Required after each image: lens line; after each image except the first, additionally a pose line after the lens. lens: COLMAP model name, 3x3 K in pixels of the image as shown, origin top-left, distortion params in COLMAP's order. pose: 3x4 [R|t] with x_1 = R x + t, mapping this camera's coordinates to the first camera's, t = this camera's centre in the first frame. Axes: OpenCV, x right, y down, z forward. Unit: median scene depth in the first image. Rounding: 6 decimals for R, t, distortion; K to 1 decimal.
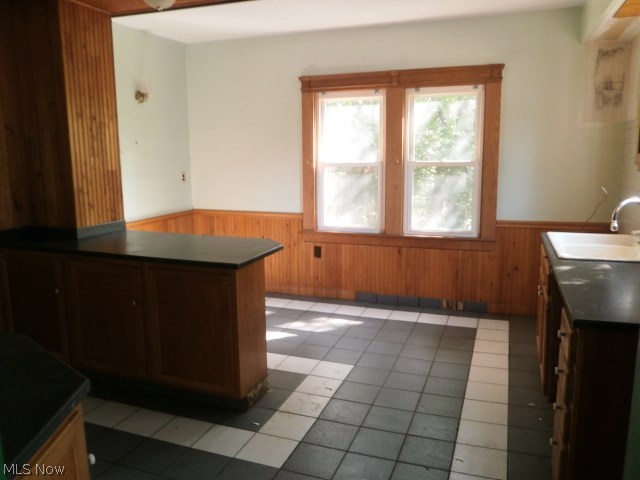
lens RADIAL K [[521.9, 0, 317.2], [0, 521.9, 241.7], [0, 0, 1]] dist [-0.005100, -0.001072]
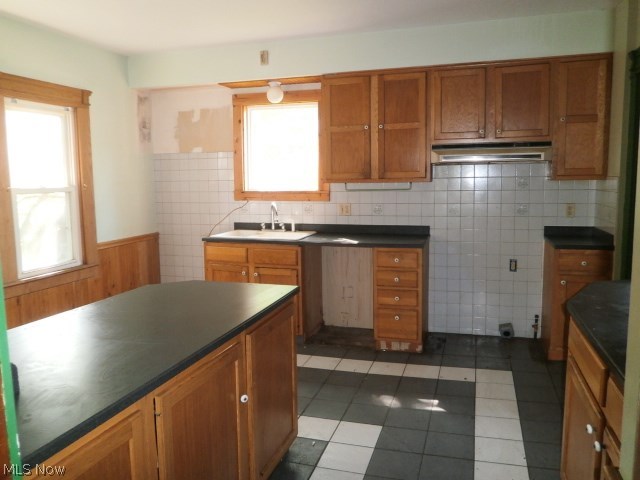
lens RADIAL K [[521.9, 0, 317.2], [0, 521.9, 241.7], [0, 0, 1]] dist [-0.005100, -0.001072]
pose [[-0.051837, -0.118399, 0.991612, -0.708771], [0.169015, 0.977583, 0.125560, -0.103390], [-0.984249, 0.174106, -0.030664, 0.633285]]
